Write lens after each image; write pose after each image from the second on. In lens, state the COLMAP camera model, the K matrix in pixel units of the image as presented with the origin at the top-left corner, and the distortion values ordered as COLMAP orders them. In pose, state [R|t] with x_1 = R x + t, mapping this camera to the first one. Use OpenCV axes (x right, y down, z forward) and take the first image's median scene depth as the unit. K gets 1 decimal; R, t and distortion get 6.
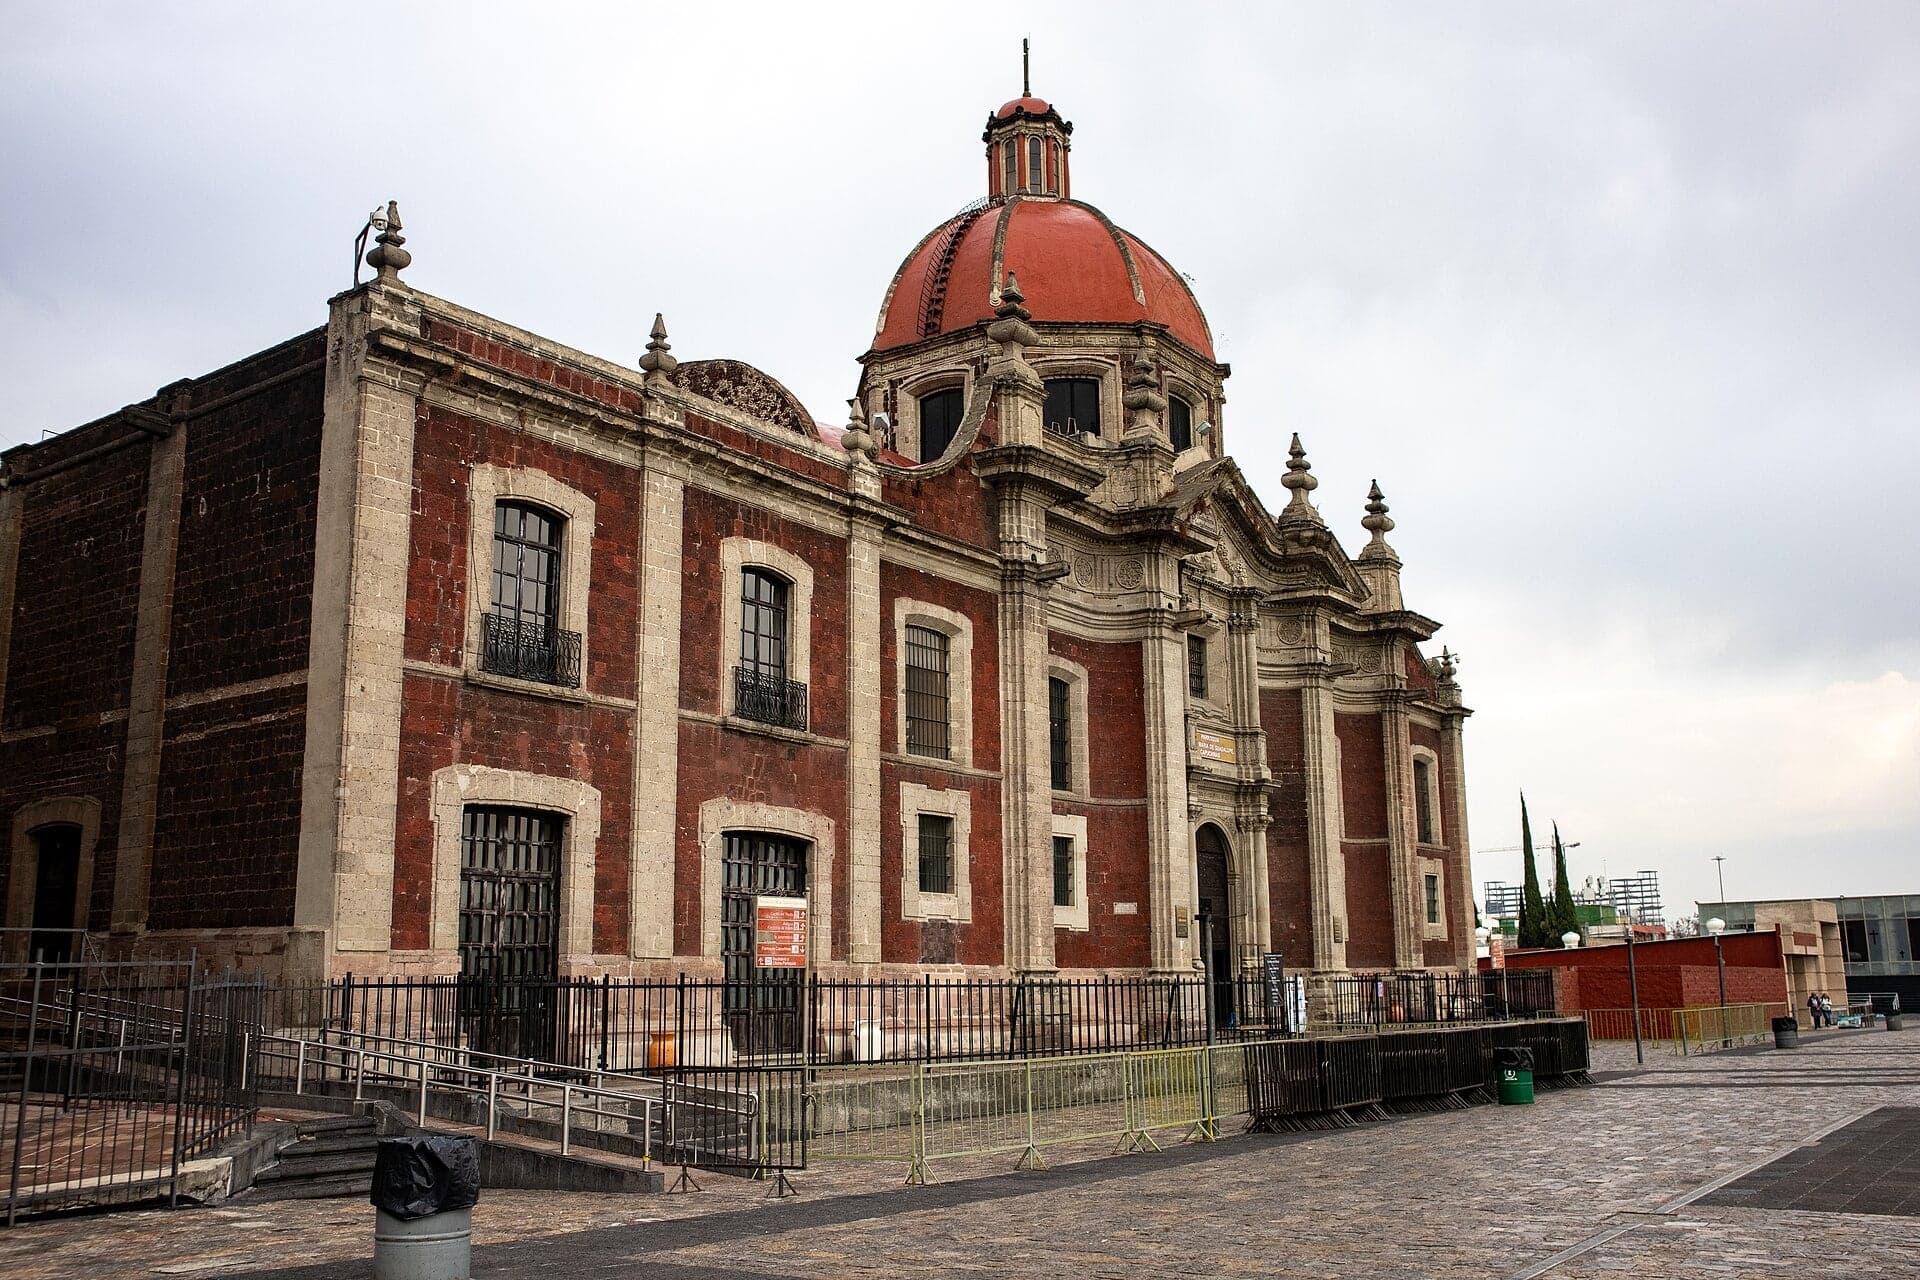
lens RADIAL K [[1738.8, 0, 963.2], [0, 1738.8, 641.6], [0, 0, 1]] dist [0.009296, 0.000000]
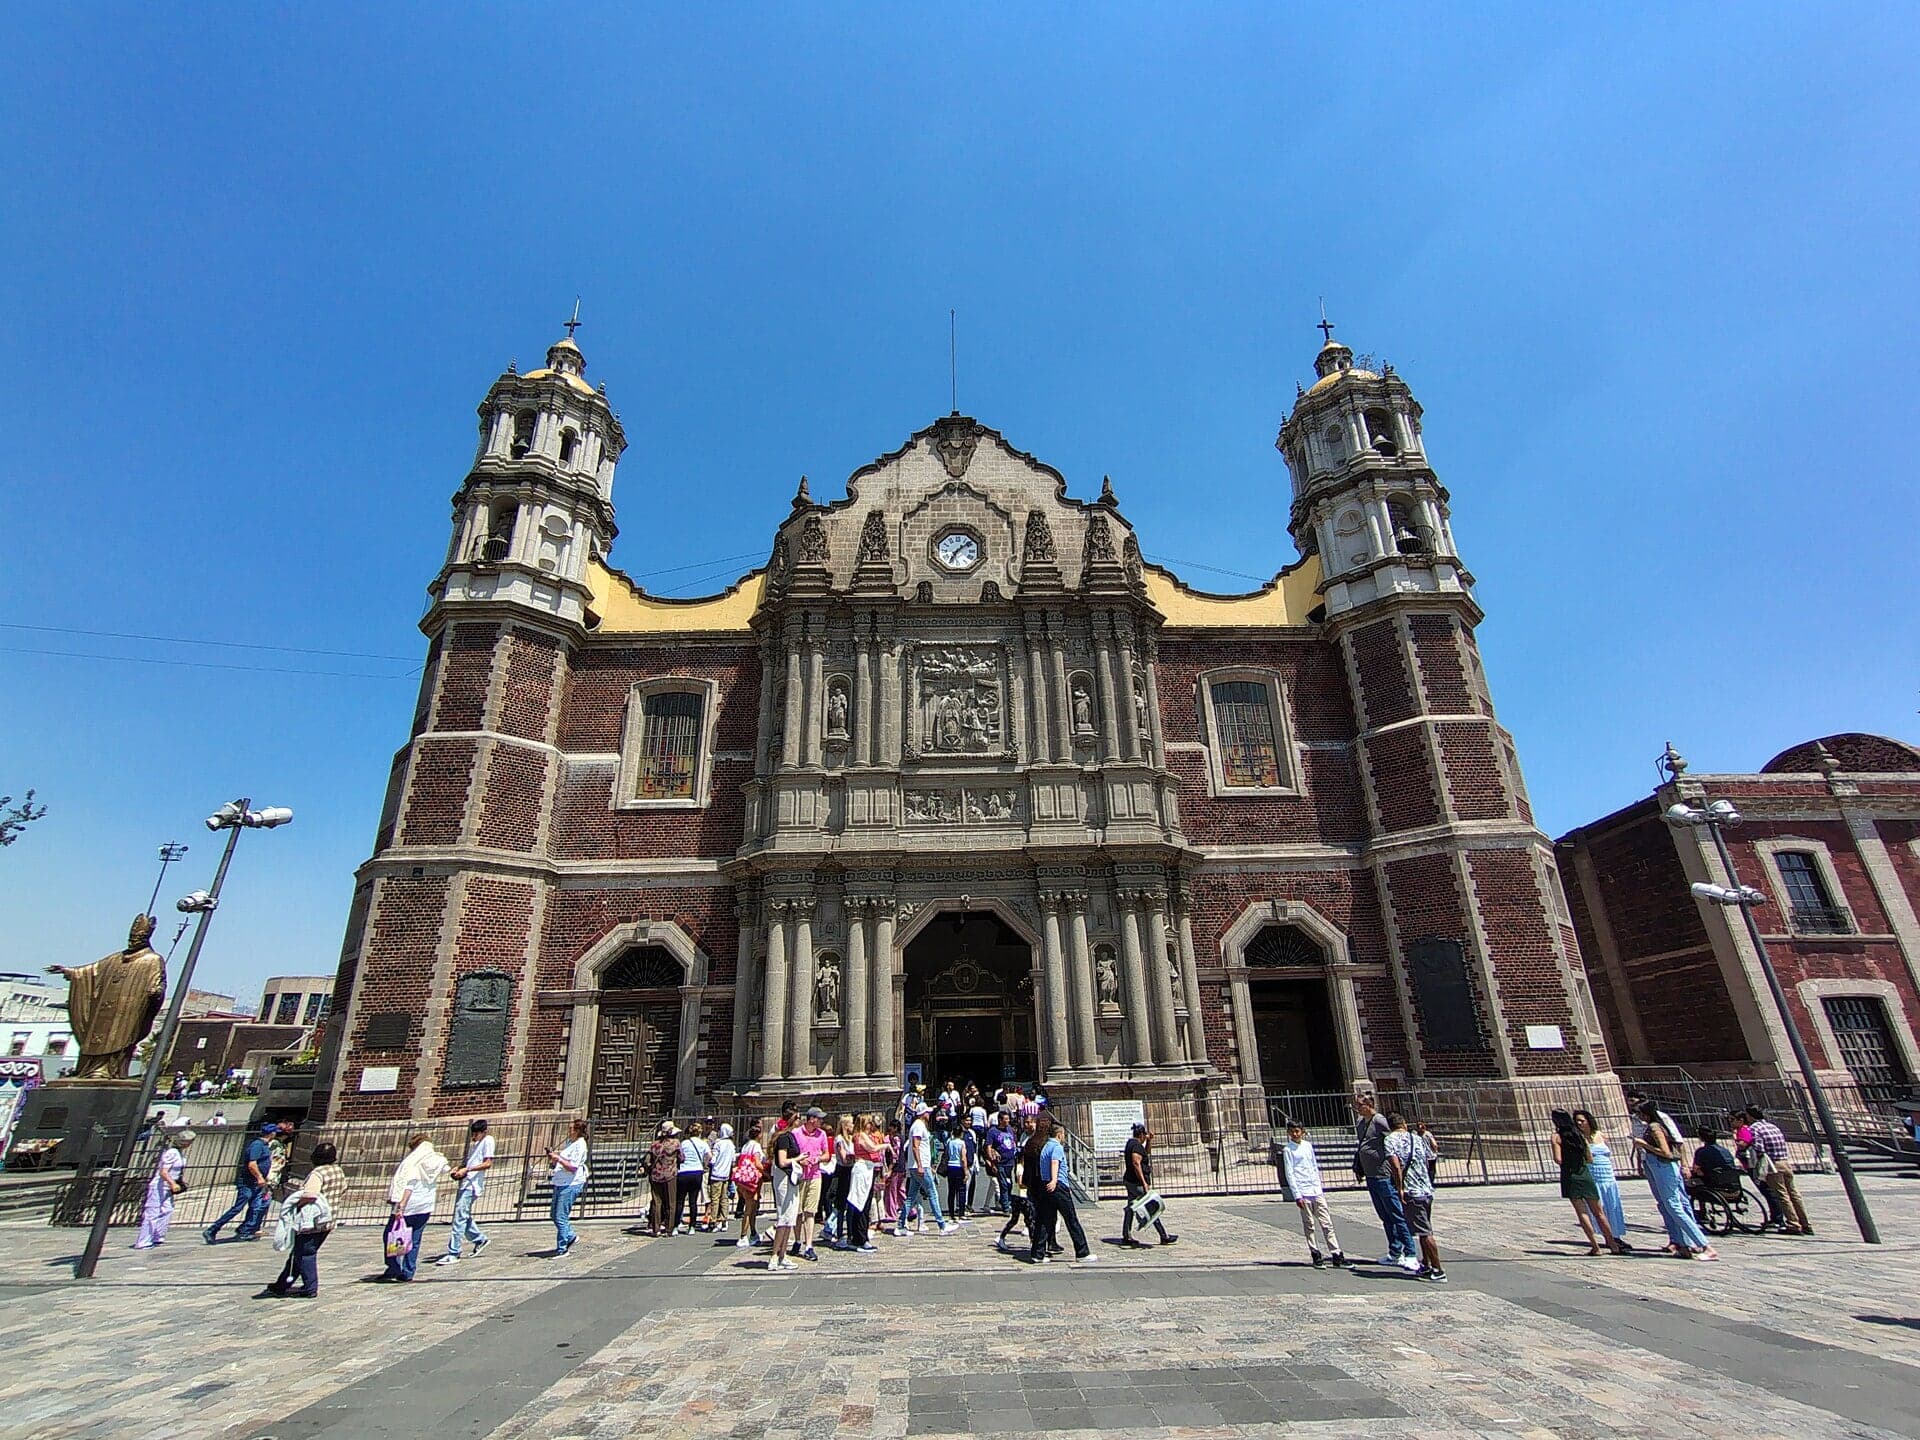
lens RADIAL K [[873.6, 0, 951.2], [0, 873.6, 722.5], [0, 0, 1]] dist [0.005390, 0.000655]
pose [[0.605499, -0.319780, -0.728774, -0.032146], [0.169213, 0.946514, -0.274732, -0.109617], [0.777649, 0.043032, 0.627224, -0.523445]]
